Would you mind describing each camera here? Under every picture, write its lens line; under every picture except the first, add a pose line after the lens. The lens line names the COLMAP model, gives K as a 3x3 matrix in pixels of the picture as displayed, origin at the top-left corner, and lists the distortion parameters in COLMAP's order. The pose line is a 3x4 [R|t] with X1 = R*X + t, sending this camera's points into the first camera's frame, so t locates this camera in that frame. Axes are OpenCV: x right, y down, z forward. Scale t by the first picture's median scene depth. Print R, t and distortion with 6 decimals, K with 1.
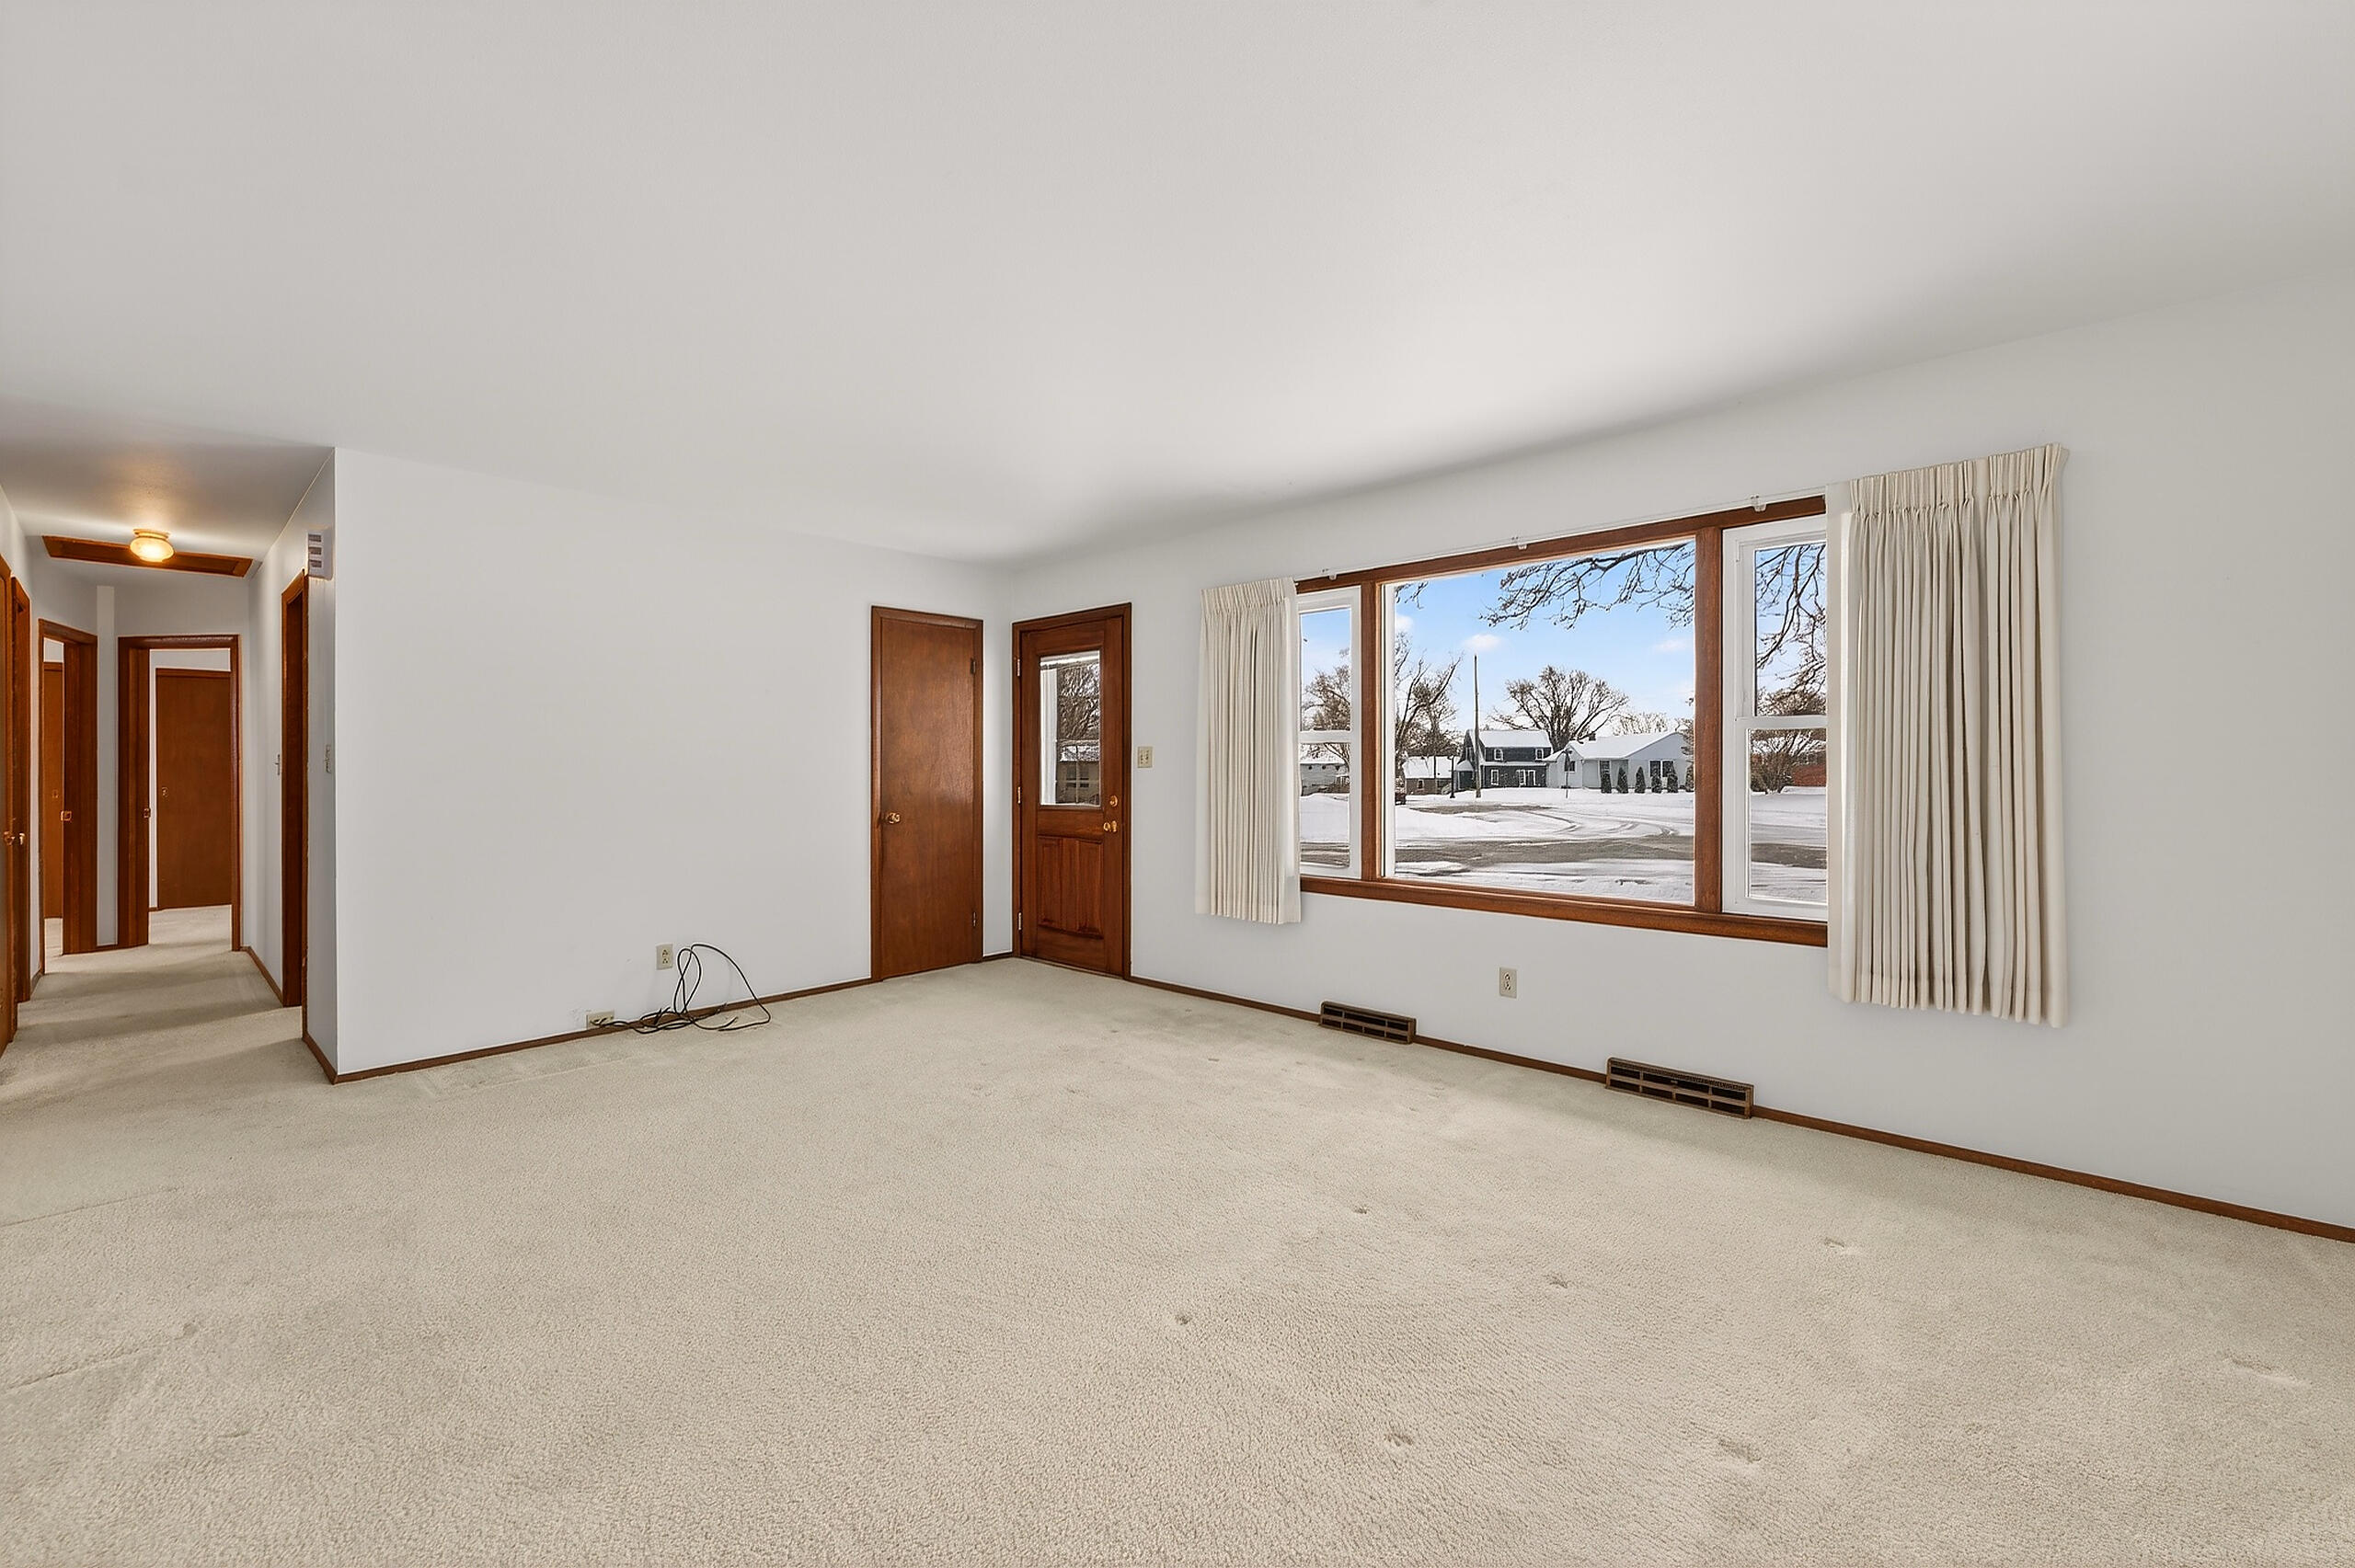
lens RADIAL K [[974.8, 0, 1178.6], [0, 974.8, 770.8], [0, 0, 1]] dist [-0.002344, 0.000120]
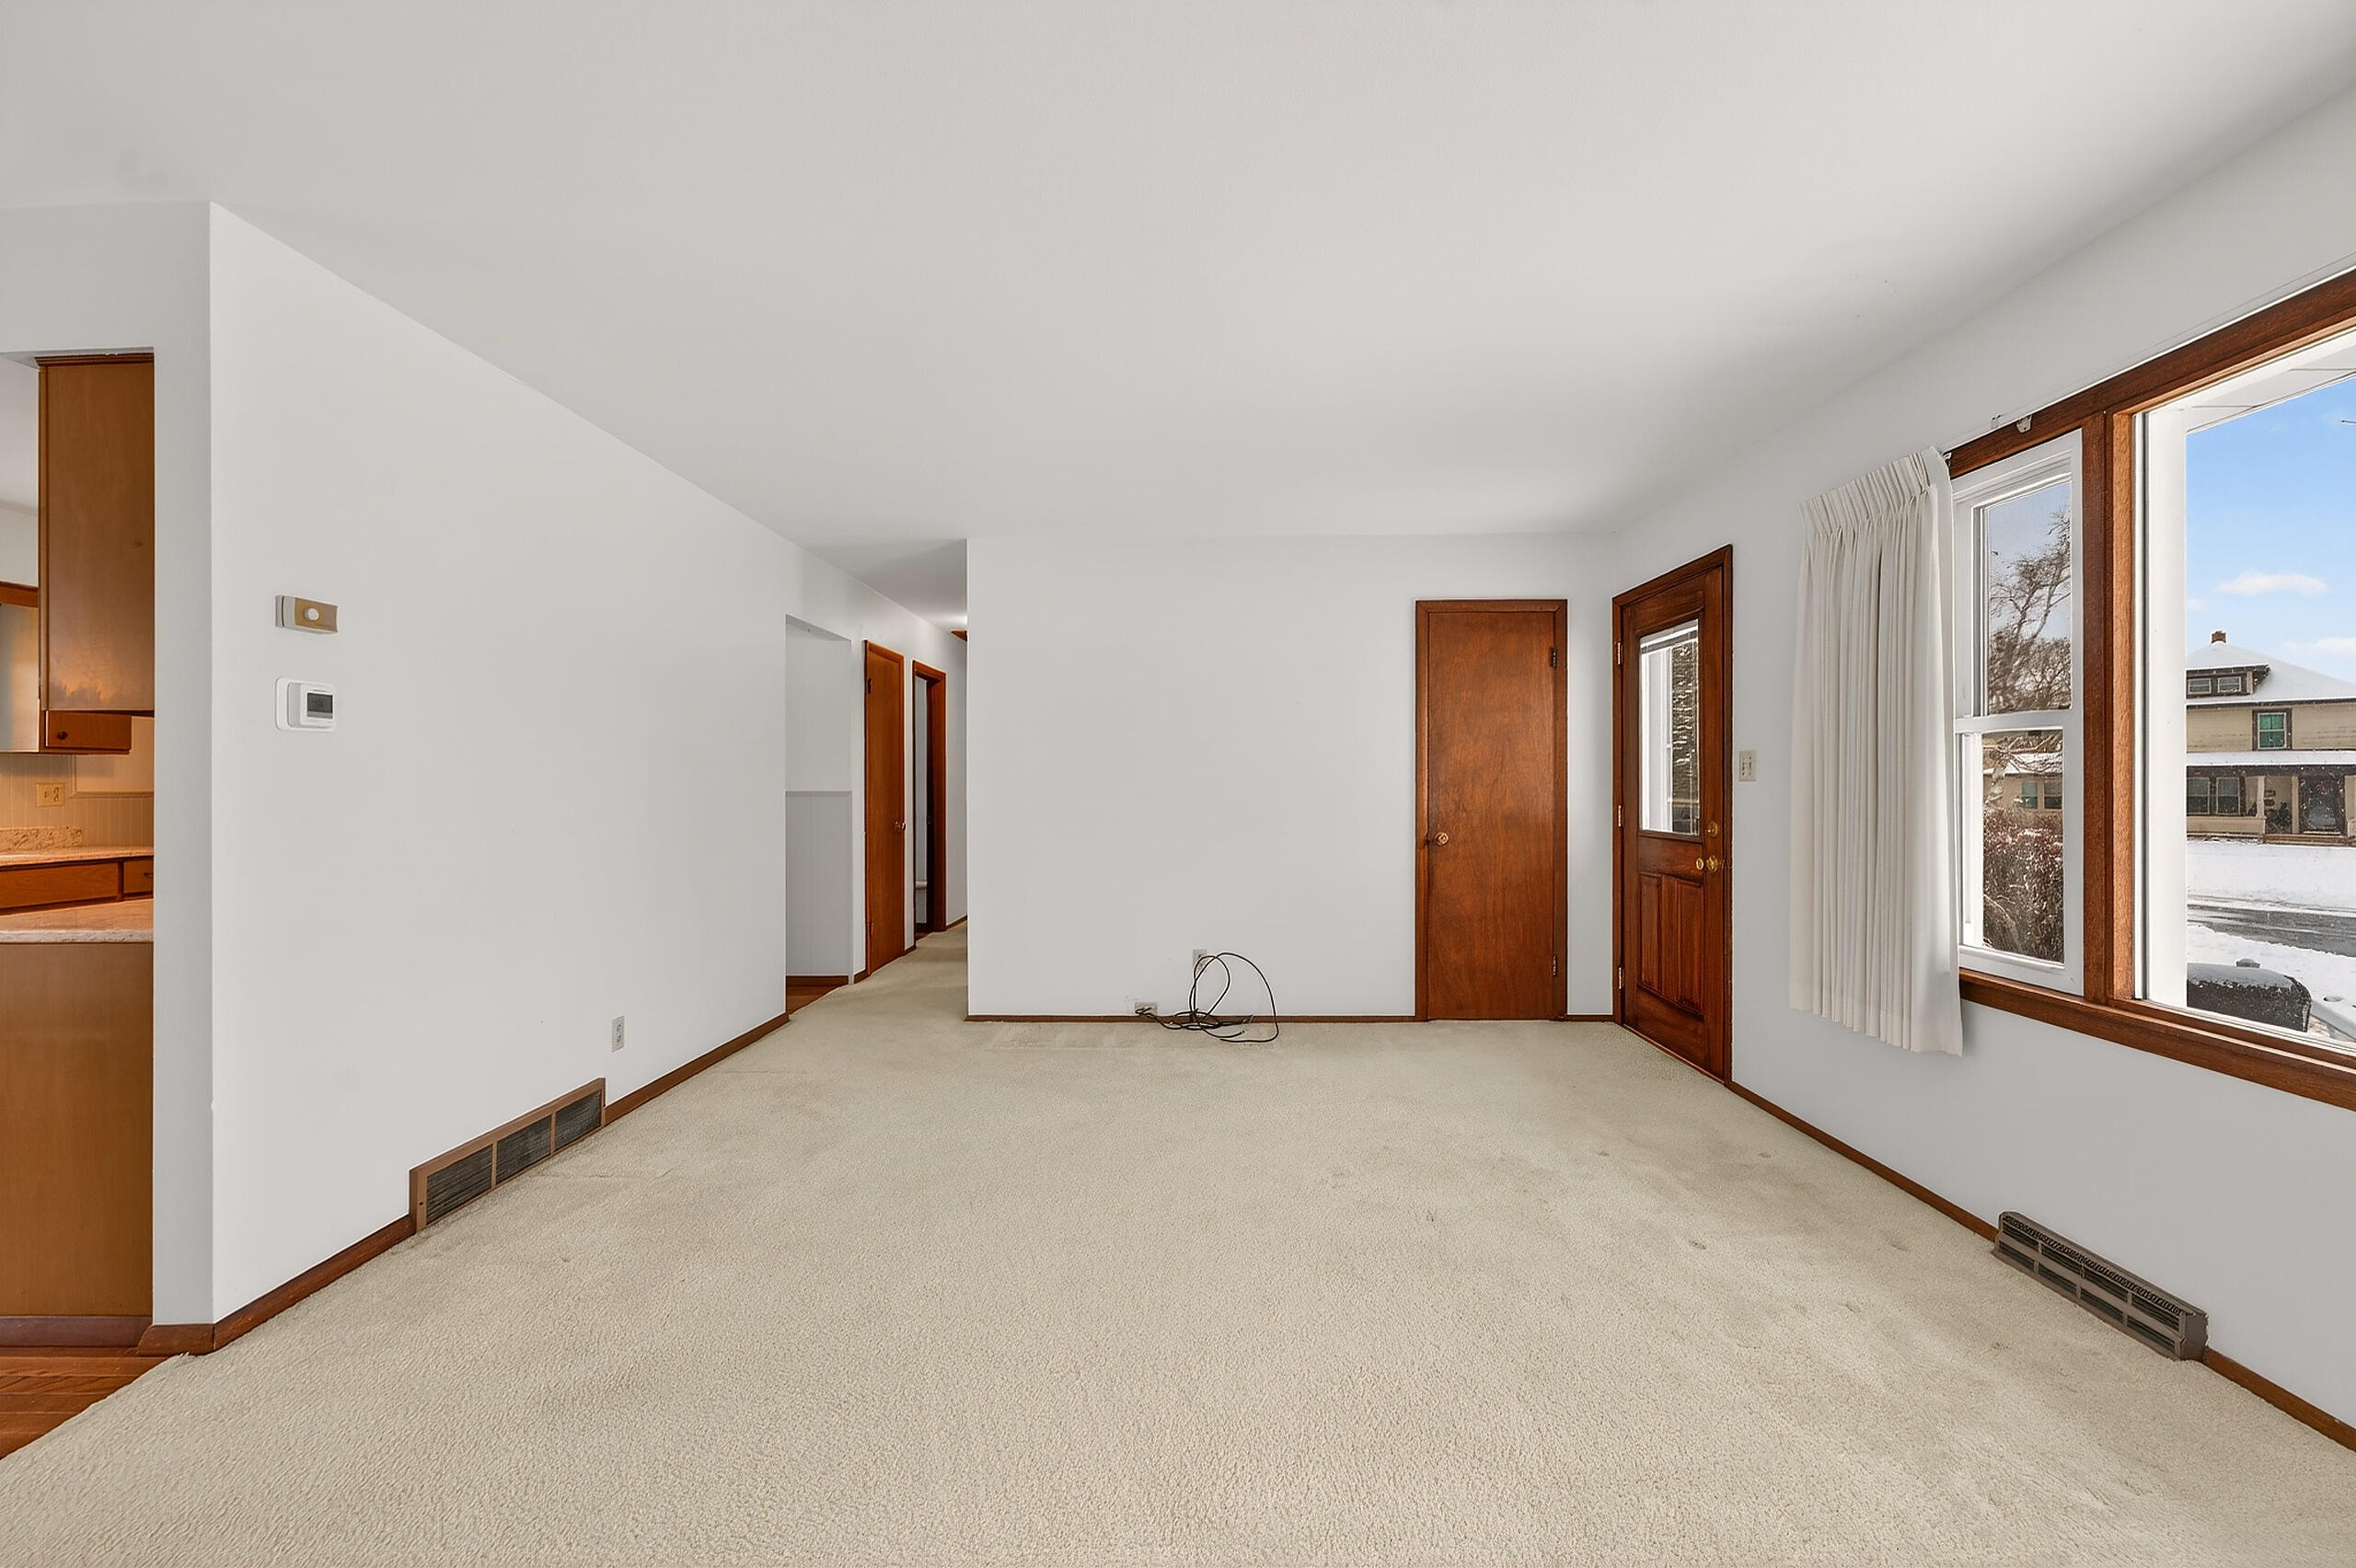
lens RADIAL K [[975.3, 0, 1179.1], [0, 975.3, 770.8], [0, 0, 1]] dist [-0.002344, 0.000120]
pose [[0.650420, -0.007499, -0.759538, 0.223590], [-0.002411, 0.999926, -0.011937, -0.001293], [0.759571, 0.009596, 0.650354, 0.249402]]
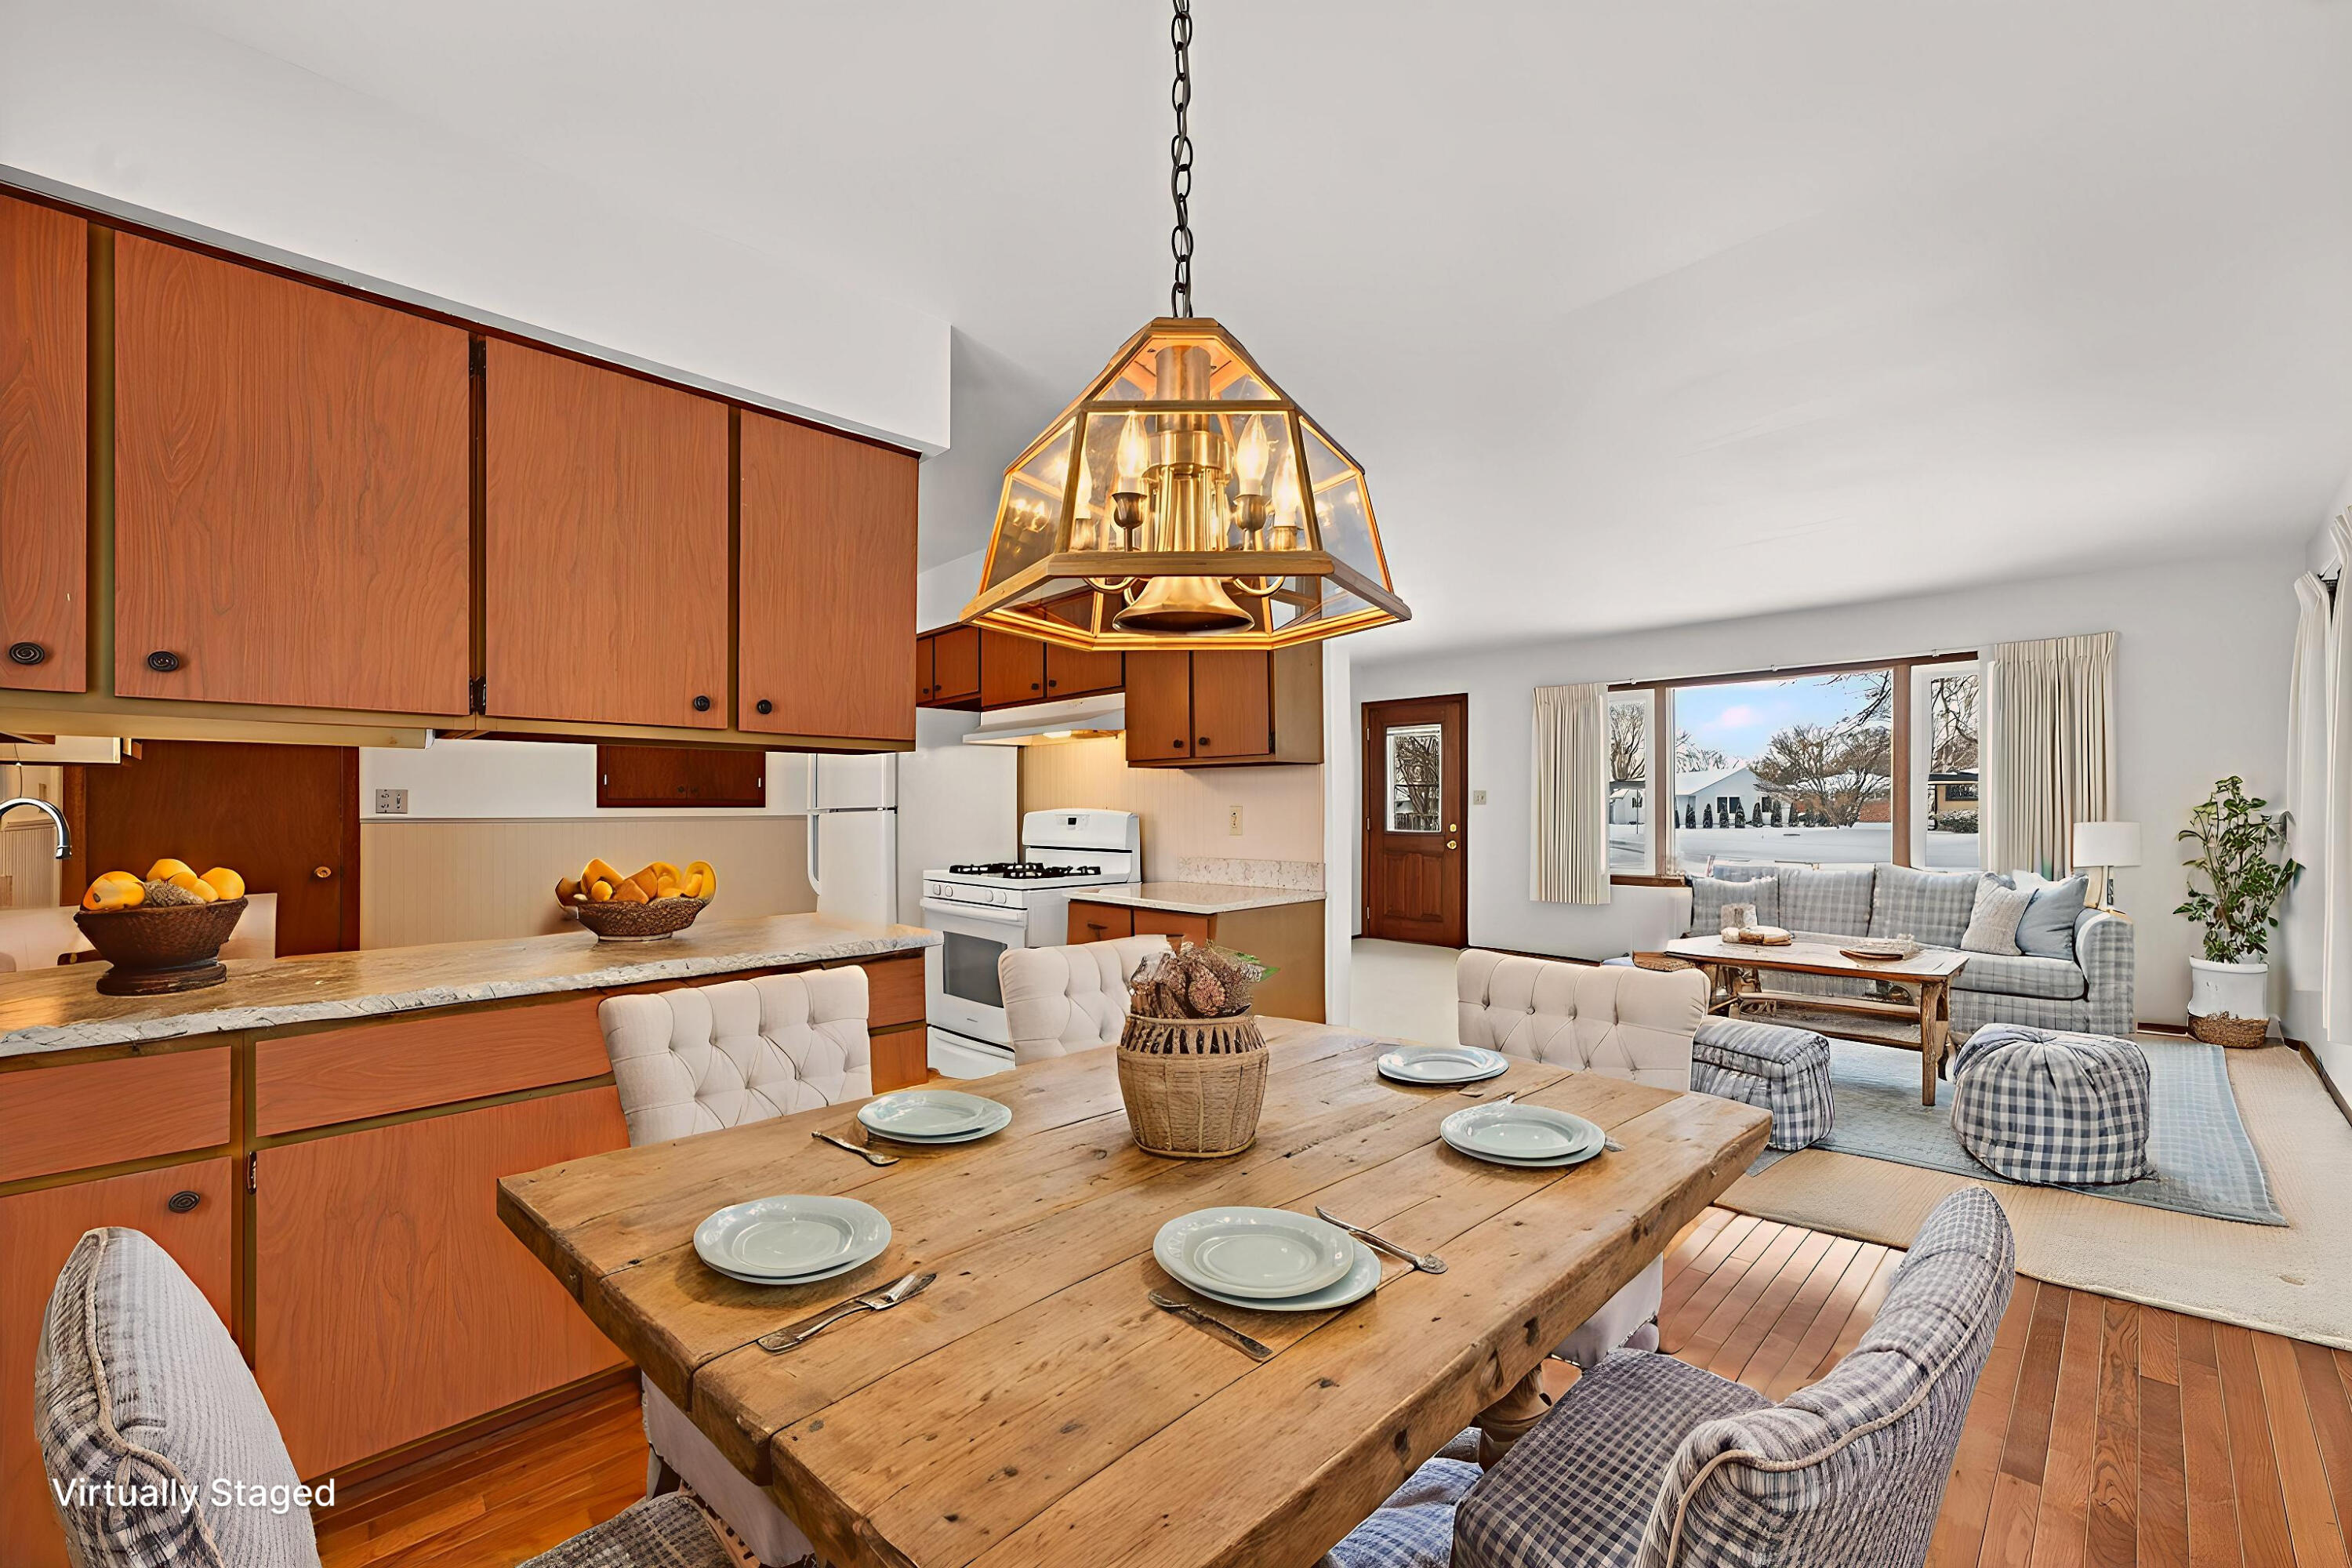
lens RADIAL K [[1002.9, 0, 1180.1], [0, 1002.9, 793.0], [0, 0, 1]] dist [0.024430, 0.000156]
pose [[0.999823, -0.000542, -0.018796, -0.458387], [0.000272, 0.999897, -0.014340, 0.000860], [0.018802, 0.014333, 0.999720, -0.533841]]
